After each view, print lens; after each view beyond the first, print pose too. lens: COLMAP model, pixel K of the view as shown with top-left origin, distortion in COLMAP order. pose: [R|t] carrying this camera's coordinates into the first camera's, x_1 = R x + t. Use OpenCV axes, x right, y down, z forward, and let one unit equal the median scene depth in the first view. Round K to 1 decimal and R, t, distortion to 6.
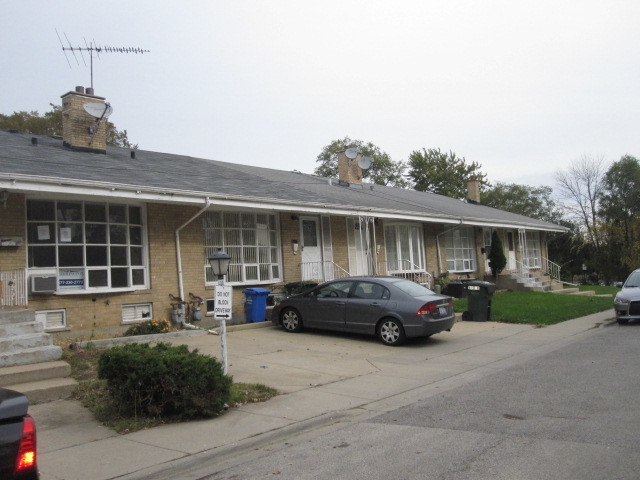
lens RADIAL K [[628.4, 0, 324.2], [0, 628.4, 238.5], [0, 0, 1]] dist [-0.068213, 0.000000]
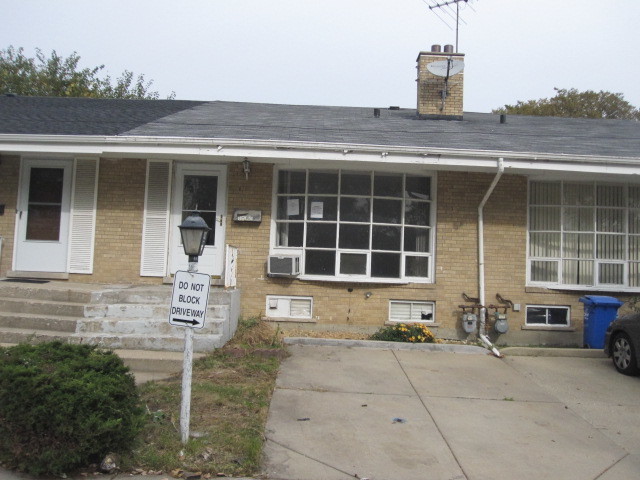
lens RADIAL K [[628.4, 0, 320.0], [0, 628.4, 240.2], [0, 0, 1]] dist [-0.068213, 0.000000]
pose [[0.635608, 0.029101, -0.771463, 0.222933], [-0.023045, 0.999559, 0.018719, 0.016802], [0.771668, 0.005880, 0.635998, 0.403731]]
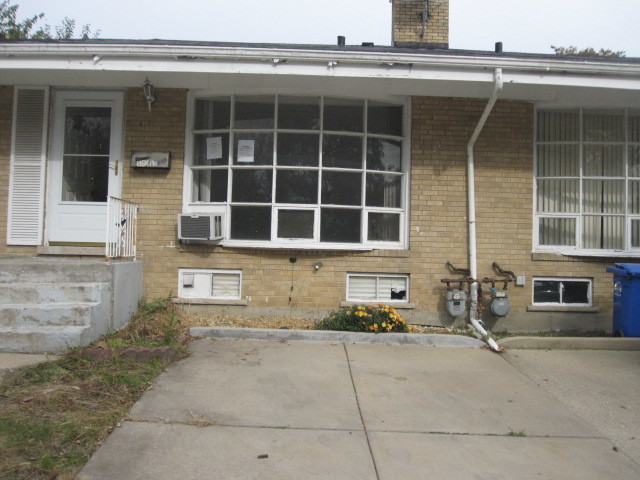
lens RADIAL K [[628.4, 0, 319.2], [0, 628.4, 240.4], [0, 0, 1]] dist [-0.068213, 0.000000]
pose [[0.643200, 0.048710, -0.764148, 0.100403], [-0.010373, 0.998437, 0.054913, 0.042230], [0.765628, -0.027394, 0.642700, 0.576707]]
